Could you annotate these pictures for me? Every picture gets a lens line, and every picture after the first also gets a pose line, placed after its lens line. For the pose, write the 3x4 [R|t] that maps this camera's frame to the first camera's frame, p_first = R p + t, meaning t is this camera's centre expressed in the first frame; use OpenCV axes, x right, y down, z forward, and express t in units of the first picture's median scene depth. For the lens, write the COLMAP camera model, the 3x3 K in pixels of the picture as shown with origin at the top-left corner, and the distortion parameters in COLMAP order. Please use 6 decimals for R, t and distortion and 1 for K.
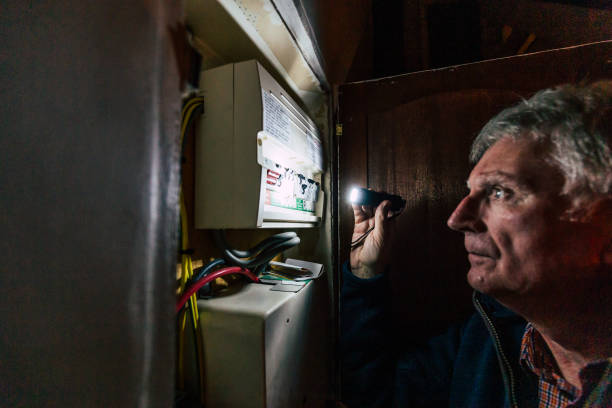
lens RADIAL K [[270.1, 0, 306.0], [0, 270.1, 204.0], [0, 0, 1]] dist [0.001147, -0.000046]
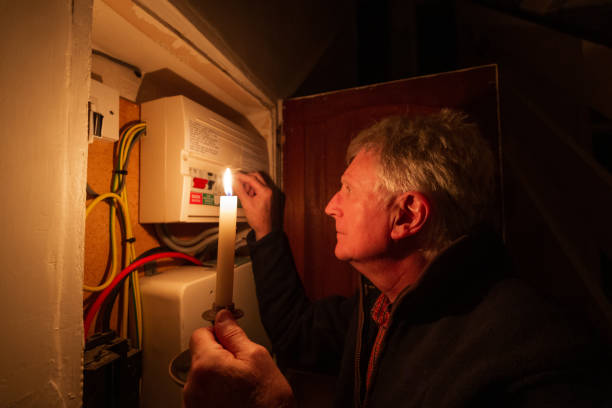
lens RADIAL K [[270.1, 0, 306.0], [0, 270.1, 204.0], [0, 0, 1]] dist [0.001147, -0.000046]
pose [[0.999930, -0.003526, -0.011324, 0.355972], [0.003703, 0.999871, 0.015647, -0.016261], [0.011267, -0.015688, 0.999813, -0.265163]]
